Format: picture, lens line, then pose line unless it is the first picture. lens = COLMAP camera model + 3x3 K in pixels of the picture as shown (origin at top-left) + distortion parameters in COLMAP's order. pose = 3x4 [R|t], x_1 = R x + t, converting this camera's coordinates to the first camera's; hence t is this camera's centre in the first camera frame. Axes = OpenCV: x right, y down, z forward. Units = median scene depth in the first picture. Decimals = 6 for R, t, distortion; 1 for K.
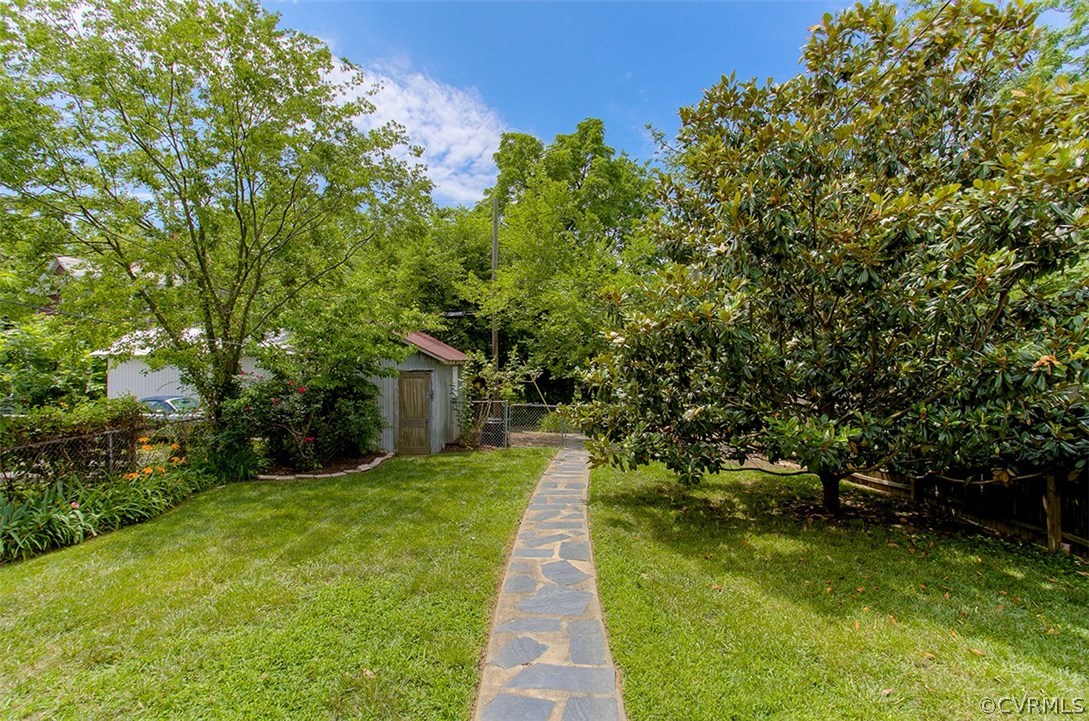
lens RADIAL K [[530.9, 0, 546.7], [0, 530.9, 357.3], [0, 0, 1]] dist [0.003977, 0.001040]
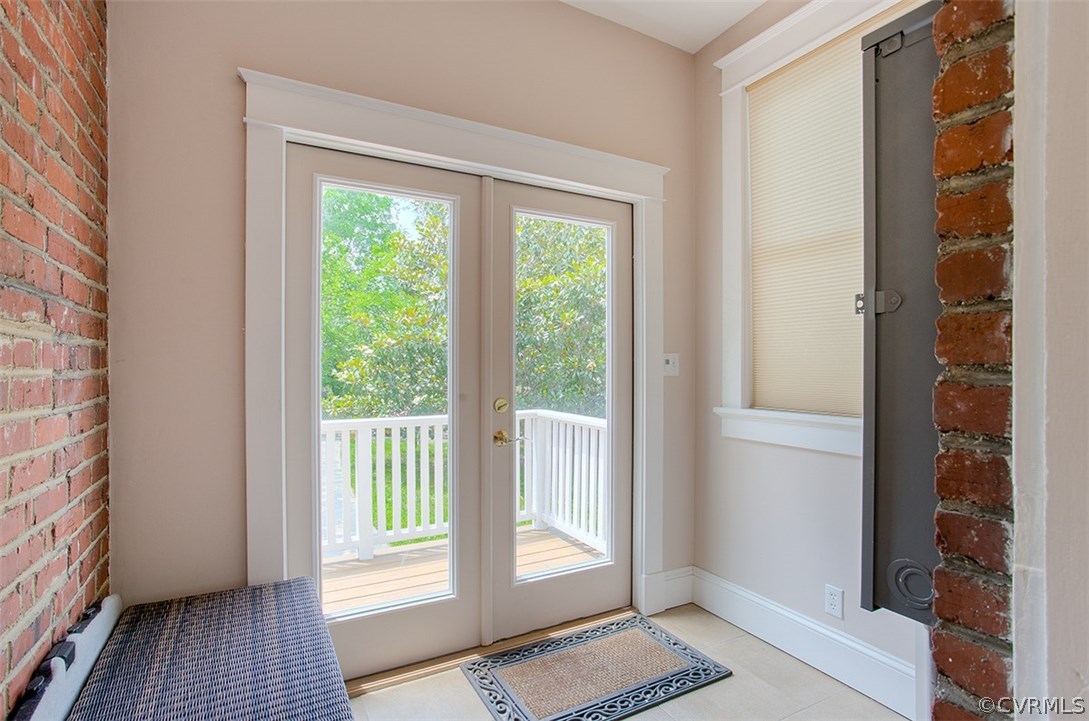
lens RADIAL K [[535.5, 0, 545.3], [0, 535.5, 362.1], [0, 0, 1]] dist [-0.019635, 0.011843]
pose [[0.885463, -0.000236, 0.464710, -0.115836], [-0.004056, 0.999958, 0.008236, -0.017078], [-0.464692, -0.009177, 0.885425, -0.519888]]
